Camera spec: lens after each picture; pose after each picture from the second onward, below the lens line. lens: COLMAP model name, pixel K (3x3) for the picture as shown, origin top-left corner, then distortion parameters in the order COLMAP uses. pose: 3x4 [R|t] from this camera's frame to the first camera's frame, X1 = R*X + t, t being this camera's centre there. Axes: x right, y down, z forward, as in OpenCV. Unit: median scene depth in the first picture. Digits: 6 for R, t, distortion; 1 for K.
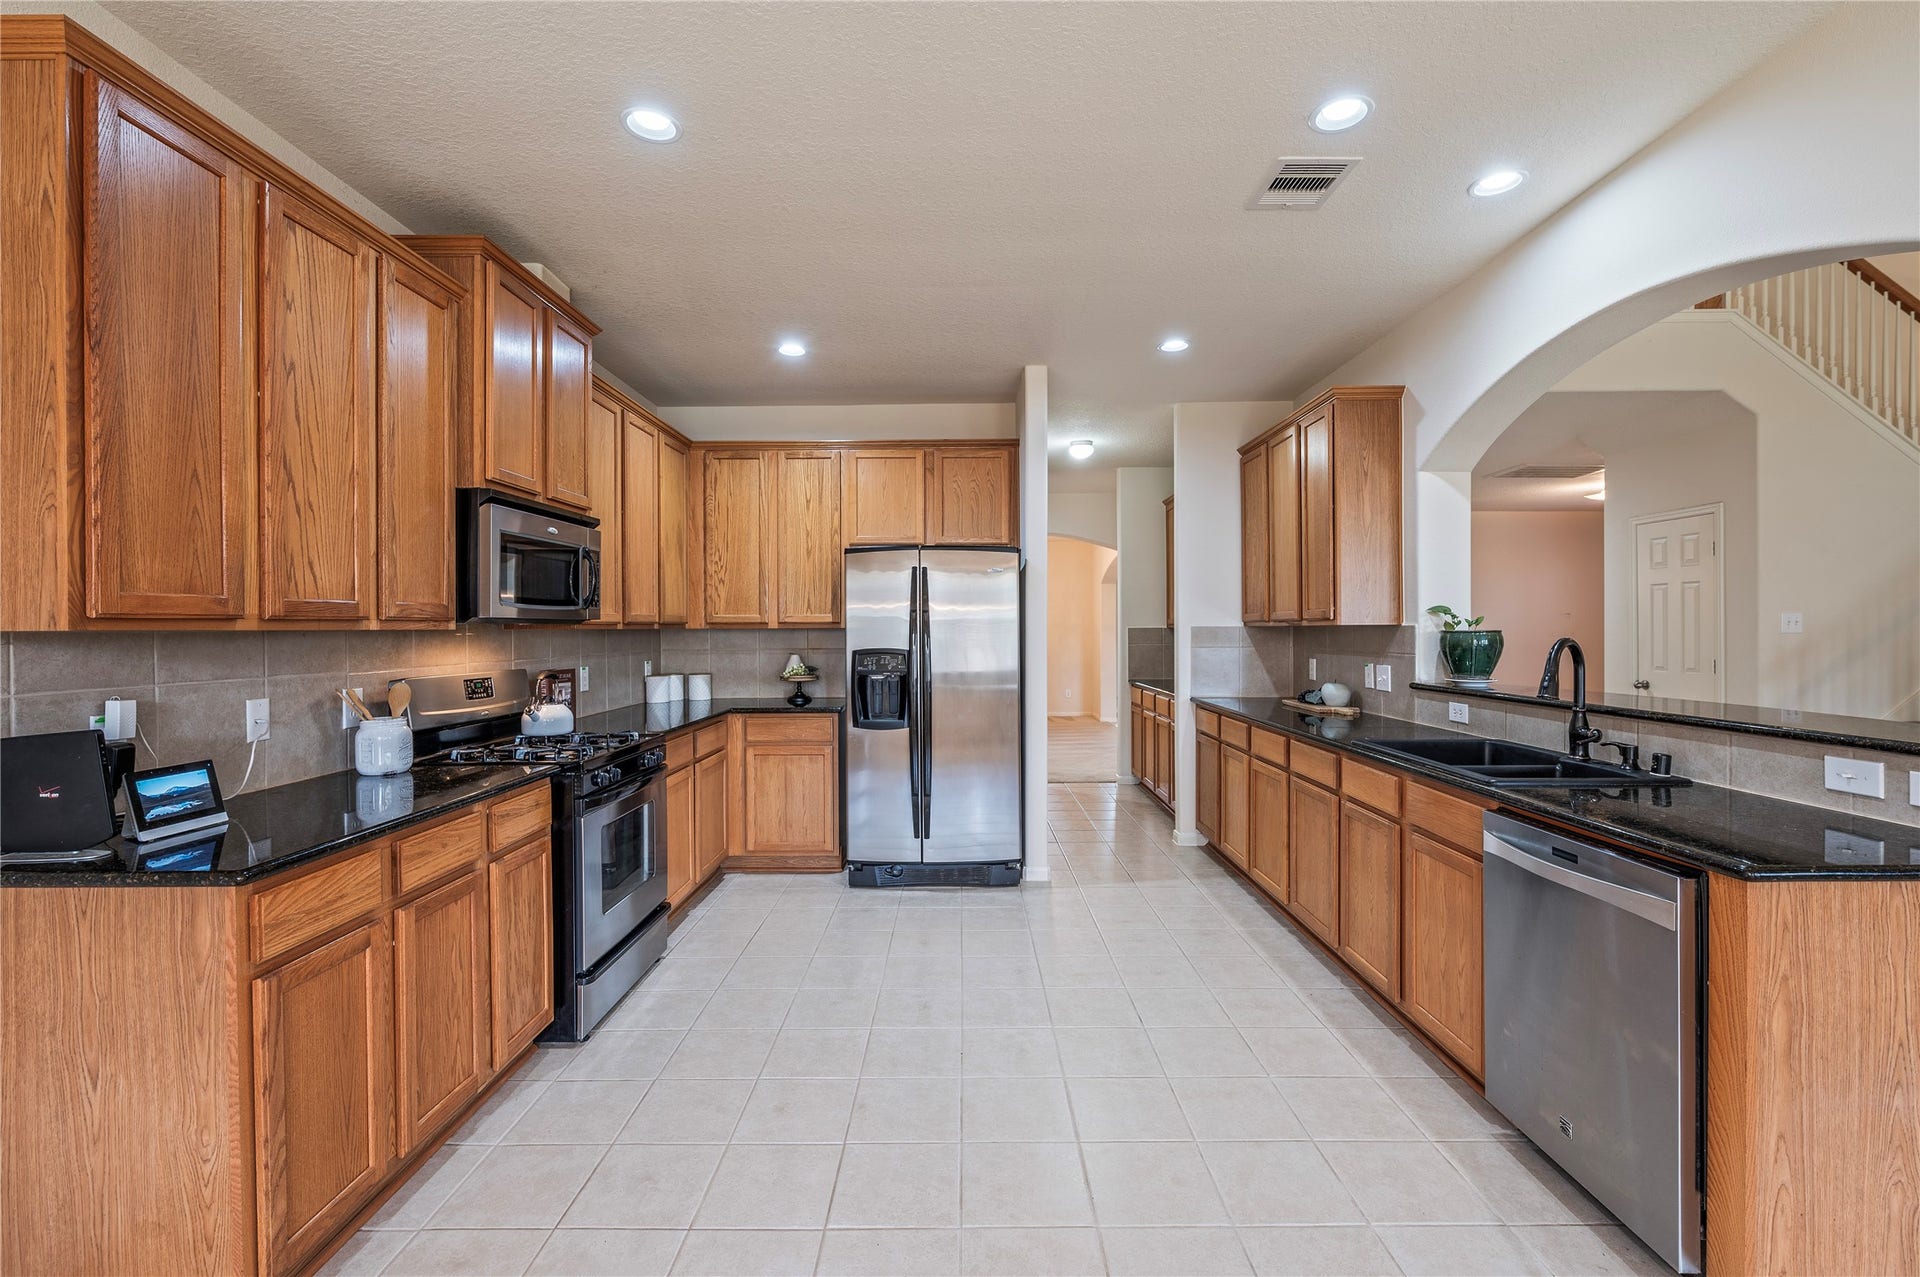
lens RADIAL K [[856.2, 0, 951.0], [0, 856.2, 635.6], [0, 0, 1]] dist [-0.001725, -0.001050]
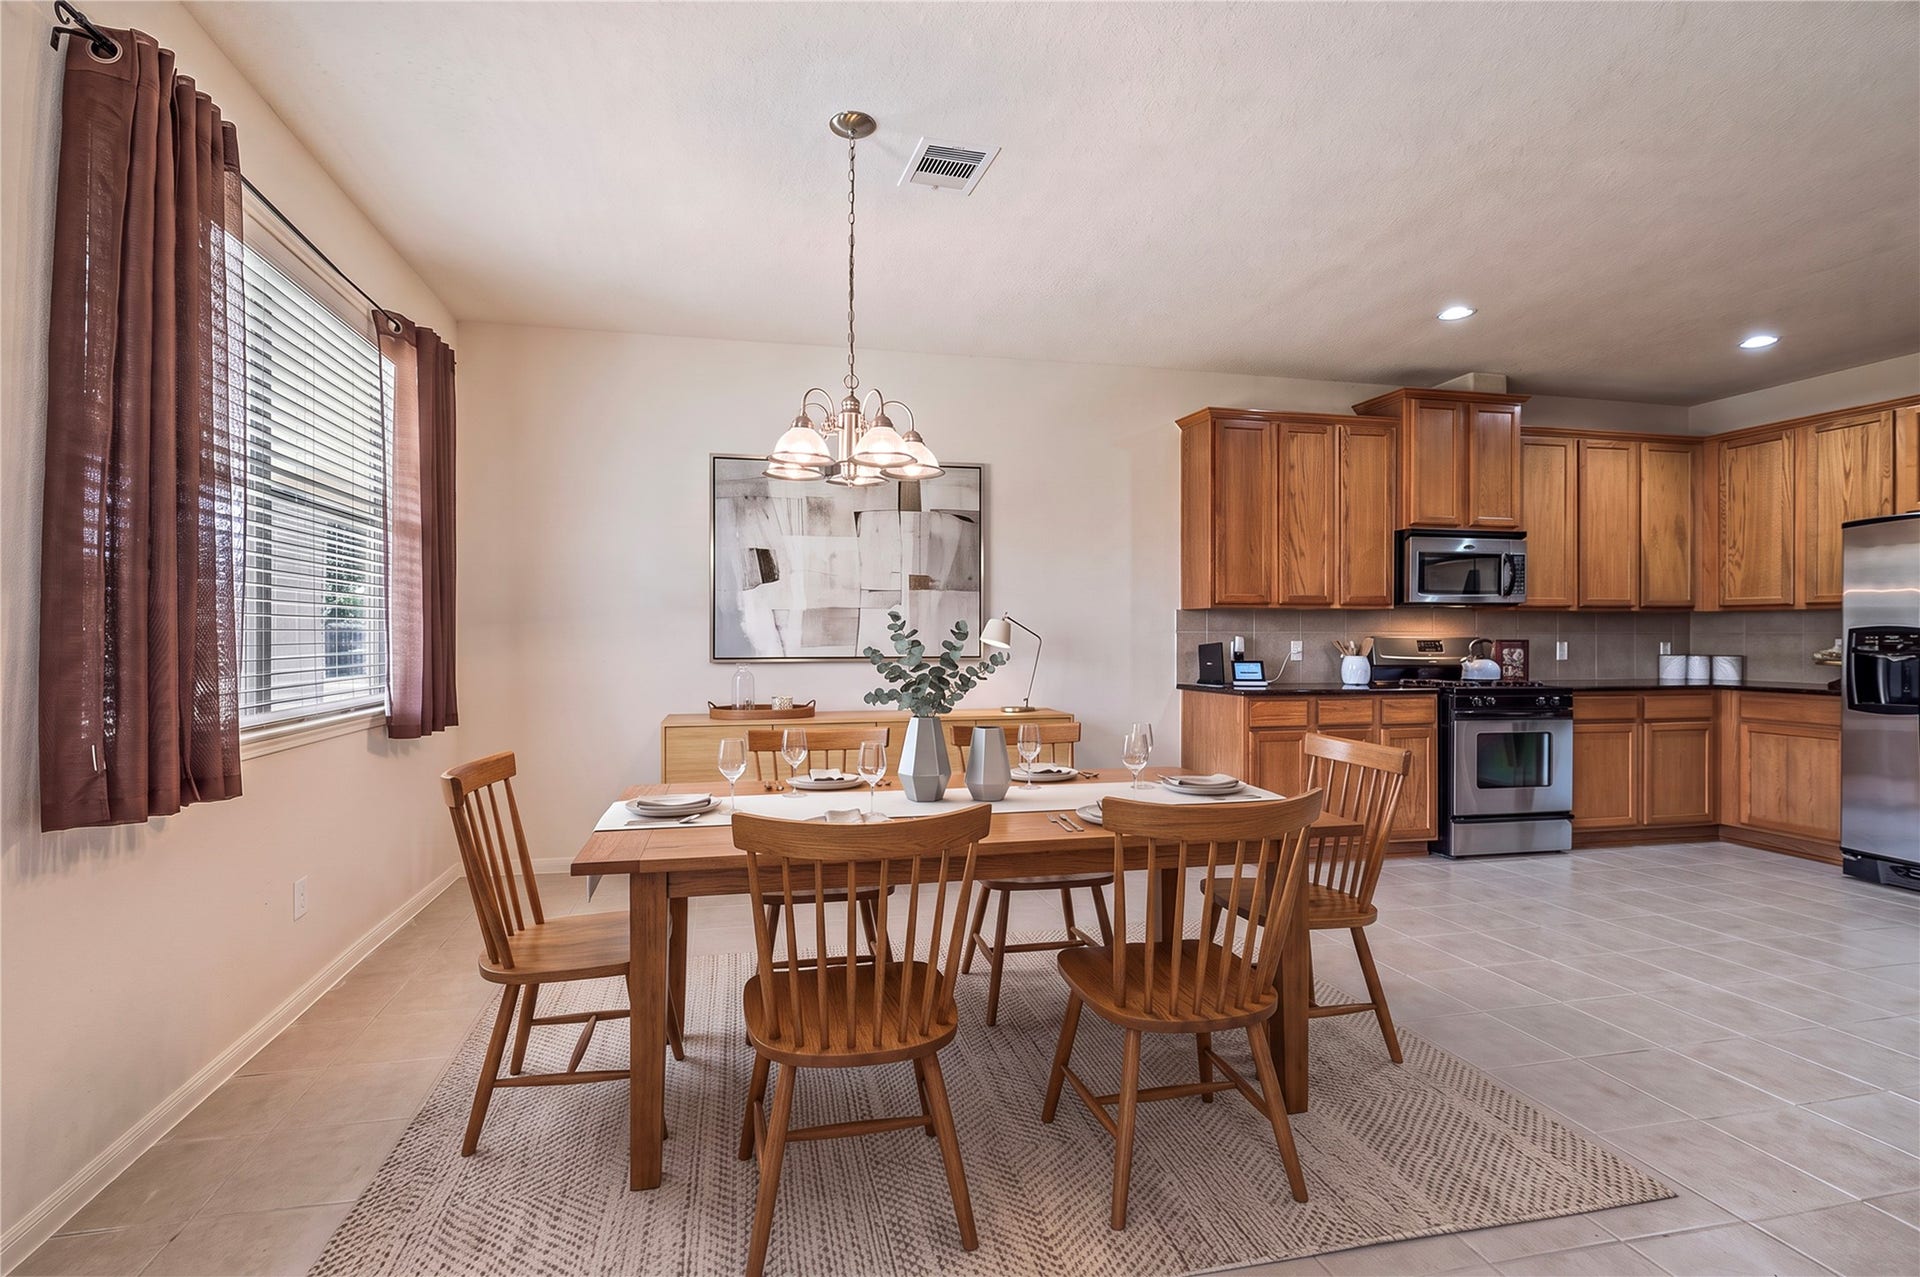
lens RADIAL K [[1014.8, 0, 924.9], [0, 1014.8, 629.8], [0, 0, 1]] dist [-0.001314, -0.000819]
pose [[0.287514, -0.004442, -0.957766, 1.019293], [-0.007241, 0.999951, -0.006811, 0.049590], [0.957749, 0.008893, 0.287468, -0.480306]]
